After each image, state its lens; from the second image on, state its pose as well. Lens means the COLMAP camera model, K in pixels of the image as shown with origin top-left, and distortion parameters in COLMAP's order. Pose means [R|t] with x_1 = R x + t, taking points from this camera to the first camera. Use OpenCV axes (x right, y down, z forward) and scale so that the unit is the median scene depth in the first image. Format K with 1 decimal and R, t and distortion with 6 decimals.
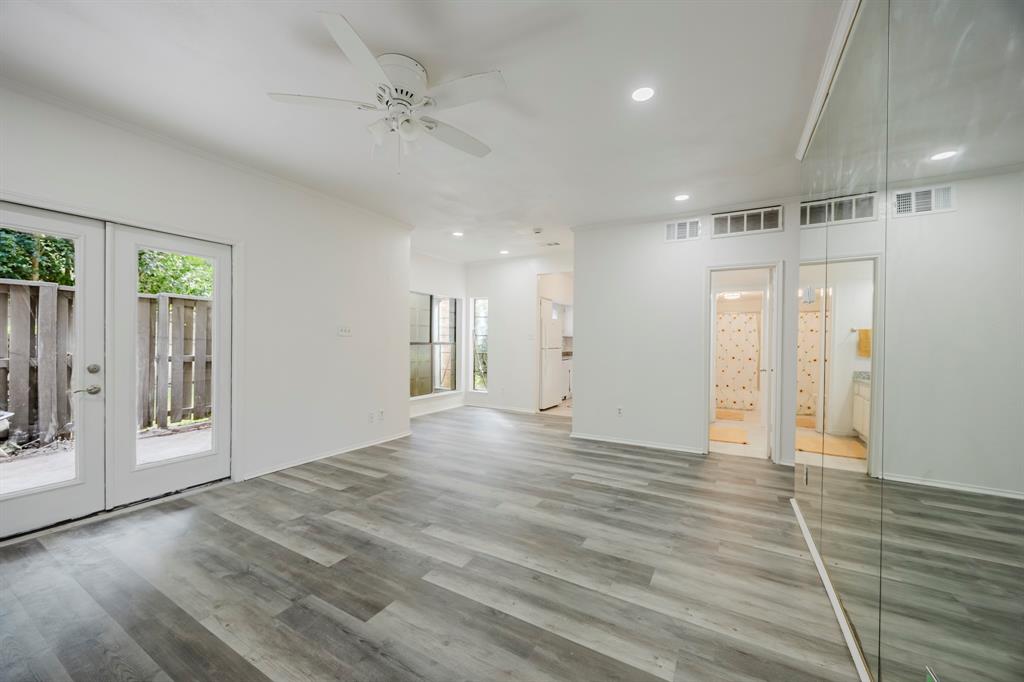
lens RADIAL K [[387.3, 0, 524.1], [0, 387.3, 344.8], [0, 0, 1]] dist [-0.002807, 0.000383]
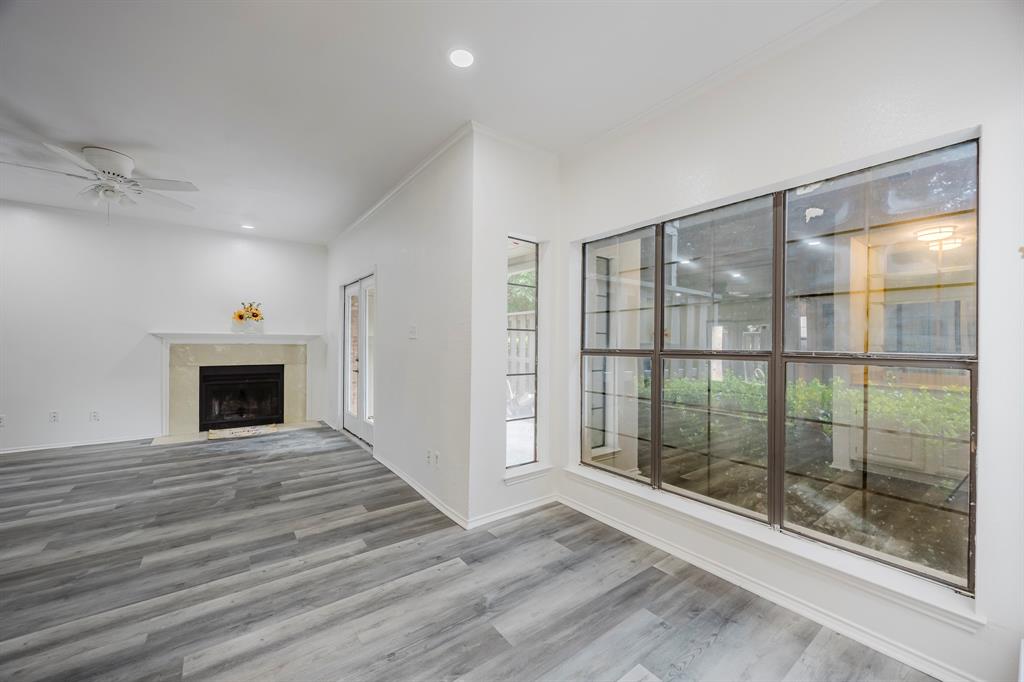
lens RADIAL K [[387.3, 0, 506.7], [0, 387.3, 343.3], [0, 0, 1]] dist [-0.002807, 0.000383]
pose [[-0.418632, -0.012871, -0.908065, 0.244857], [-0.018759, 0.999809, -0.005524, -0.015839], [0.907962, 0.014722, -0.418794, 2.045368]]
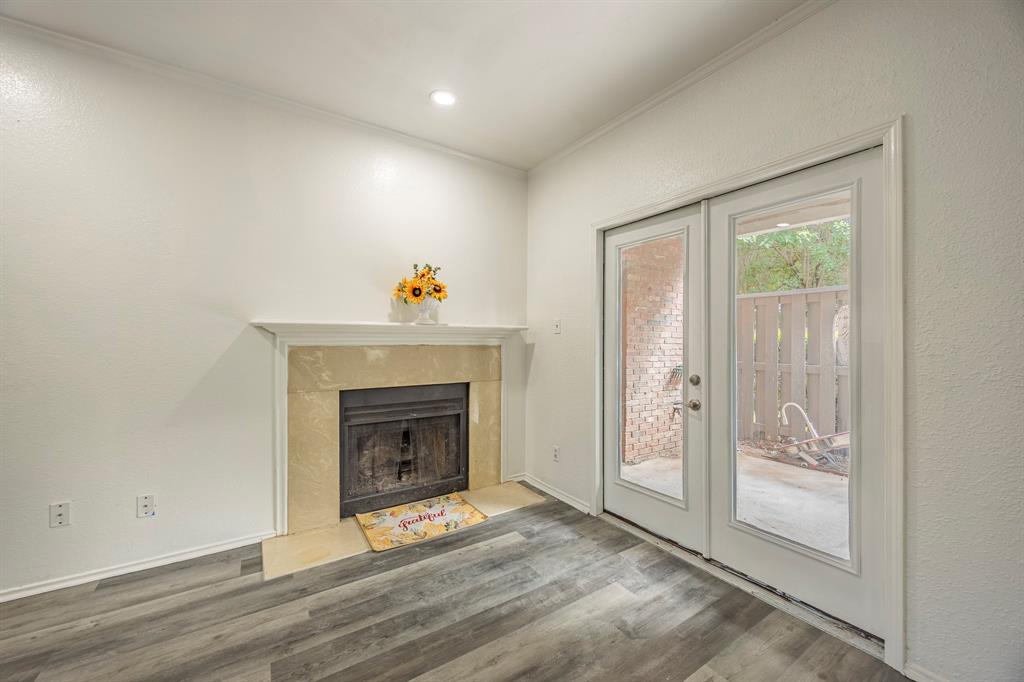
lens RADIAL K [[387.3, 0, 502.6], [0, 387.3, 342.1], [0, 0, 1]] dist [-0.002807, 0.000383]
pose [[-0.480128, -0.007716, -0.877165, -0.144137], [-0.015288, 0.999883, -0.000427, -0.011130], [0.877065, 0.013205, -0.480189, 0.869743]]
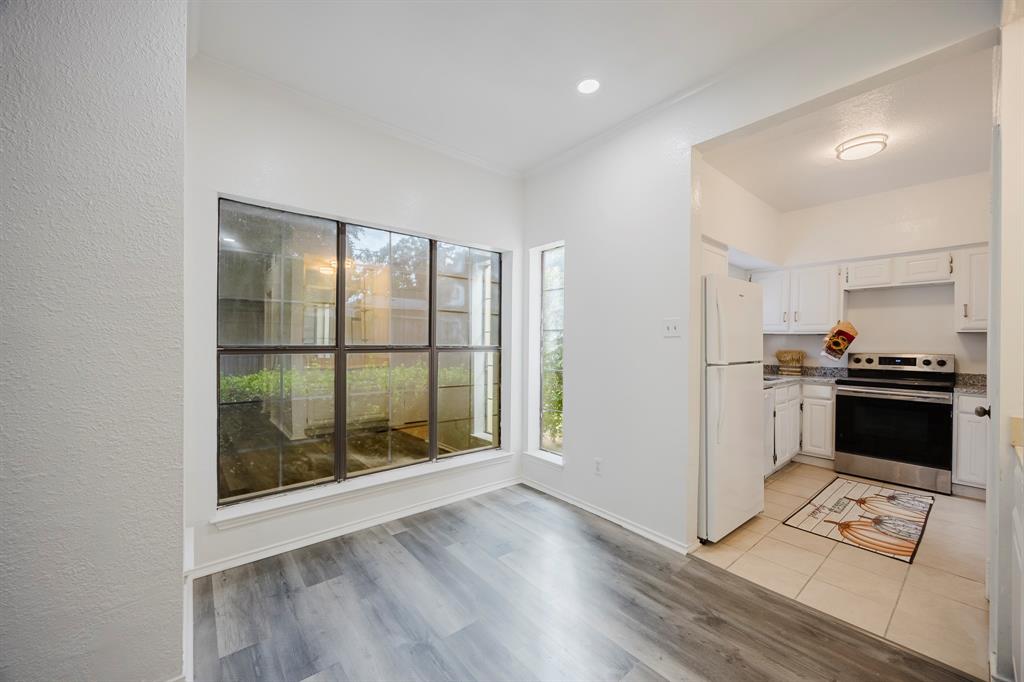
lens RADIAL K [[387.3, 0, 515.1], [0, 387.3, 344.3], [0, 0, 1]] dist [-0.002807, 0.000383]
pose [[0.930409, -0.002747, -0.366513, 0.027885], [-0.001515, 0.999935, -0.011340, -0.007068], [0.366521, 0.011106, 0.930344, 1.353812]]
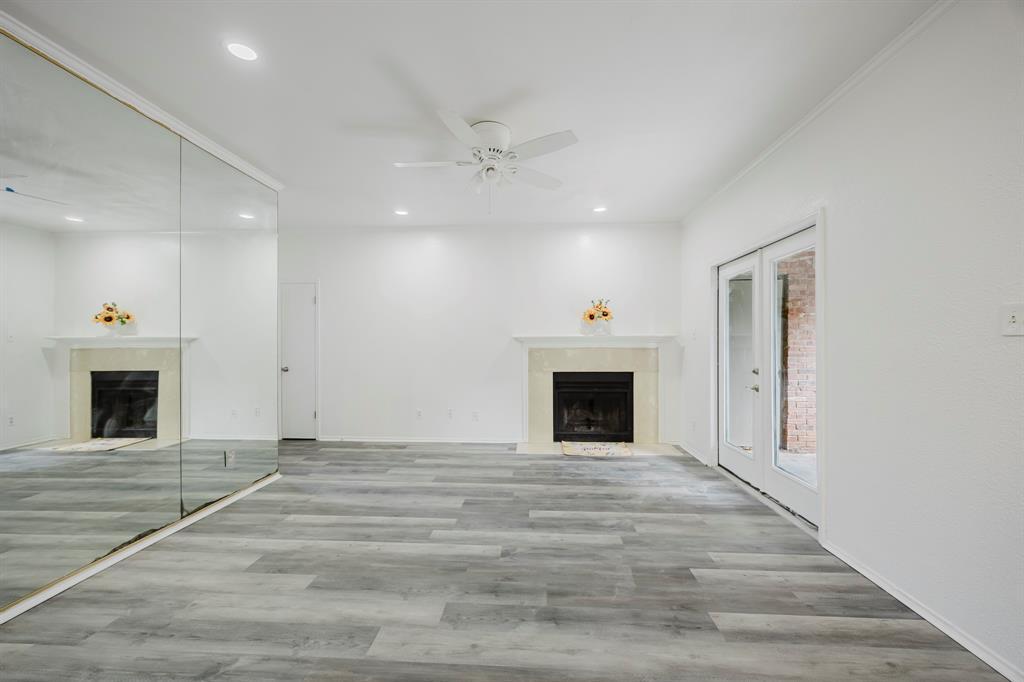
lens RADIAL K [[387.3, 0, 516.5], [0, 387.3, 346.6], [0, 0, 1]] dist [-0.002807, 0.000383]
pose [[-0.903617, -0.005222, -0.428309, 0.088149], [-0.009184, 0.999932, 0.007185, -0.012931], [0.428242, 0.010427, -0.903604, 1.497721]]
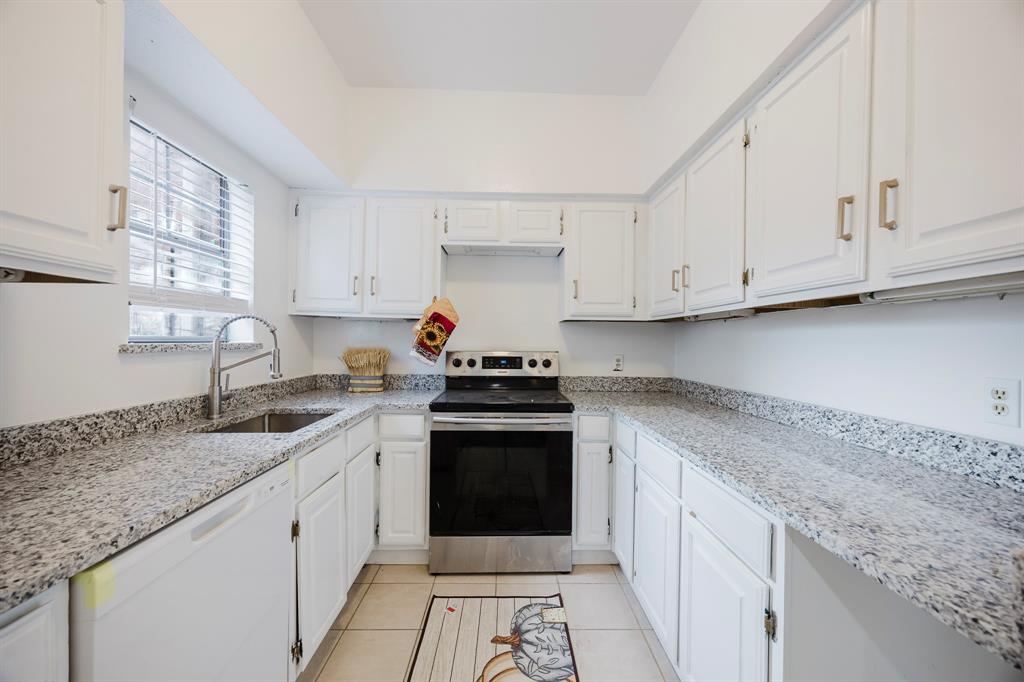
lens RADIAL K [[387.3, 0, 512.9], [0, 387.3, 343.0], [0, 0, 1]] dist [-0.002807, 0.000383]
pose [[0.864978, -0.005362, 0.501781, 0.315583], [0.005239, 0.999985, 0.001655, -0.012223], [-0.501782, 0.001197, 0.864993, 2.226497]]
